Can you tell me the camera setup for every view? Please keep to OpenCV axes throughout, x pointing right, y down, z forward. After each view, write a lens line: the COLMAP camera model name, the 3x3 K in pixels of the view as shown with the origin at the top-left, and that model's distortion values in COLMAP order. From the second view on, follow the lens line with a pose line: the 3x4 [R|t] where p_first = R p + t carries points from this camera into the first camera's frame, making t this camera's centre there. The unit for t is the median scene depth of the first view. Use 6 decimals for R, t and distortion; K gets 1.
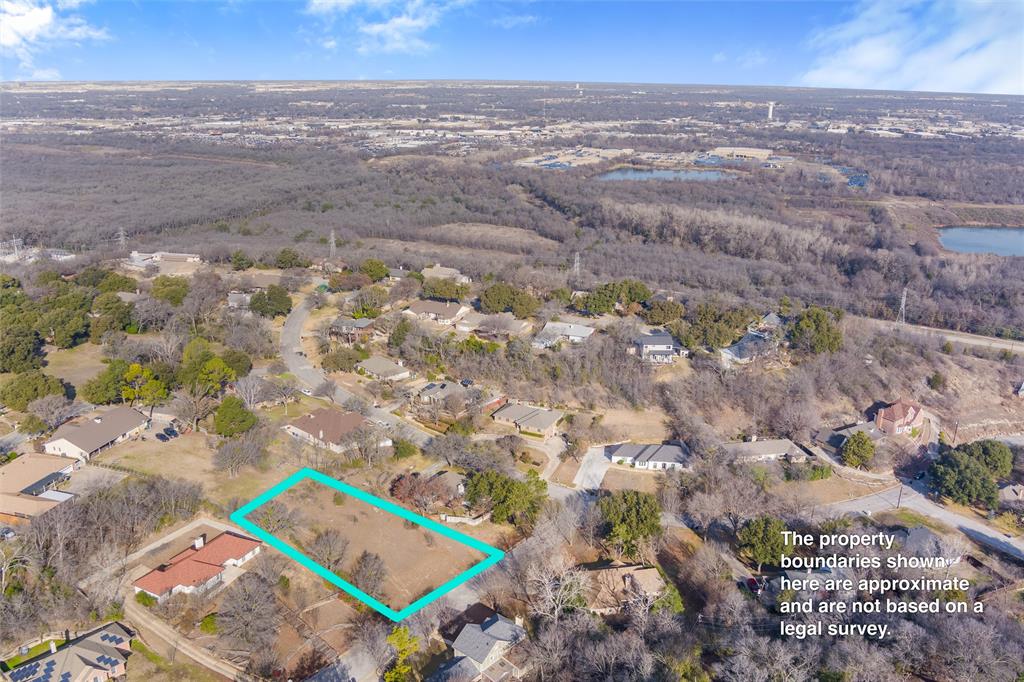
lens RADIAL K [[864.5, 0, 506.3], [0, 864.5, 323.6], [0, 0, 1]] dist [-0.051034, 0.000601]
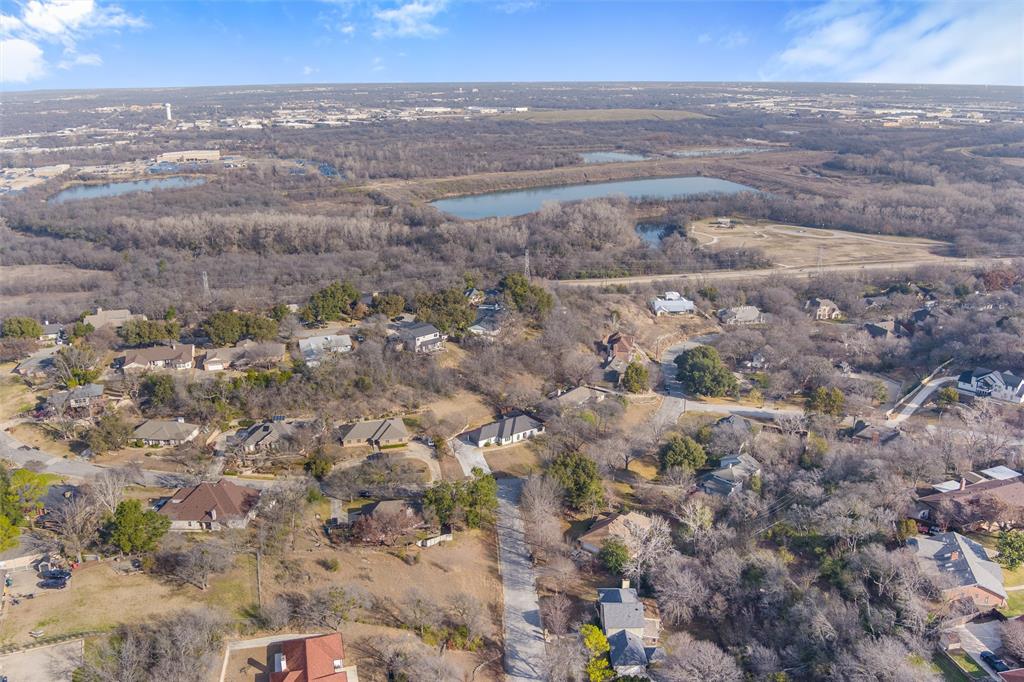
lens RADIAL K [[861.0, 0, 487.6], [0, 861.0, 367.7], [0, 0, 1]] dist [-0.000688, -0.007292]
pose [[0.772491, -0.236528, 0.589331, -0.415371], [0.209038, 0.971037, 0.115720, -0.044539], [-0.599633, 0.033799, 0.799561, 0.153618]]
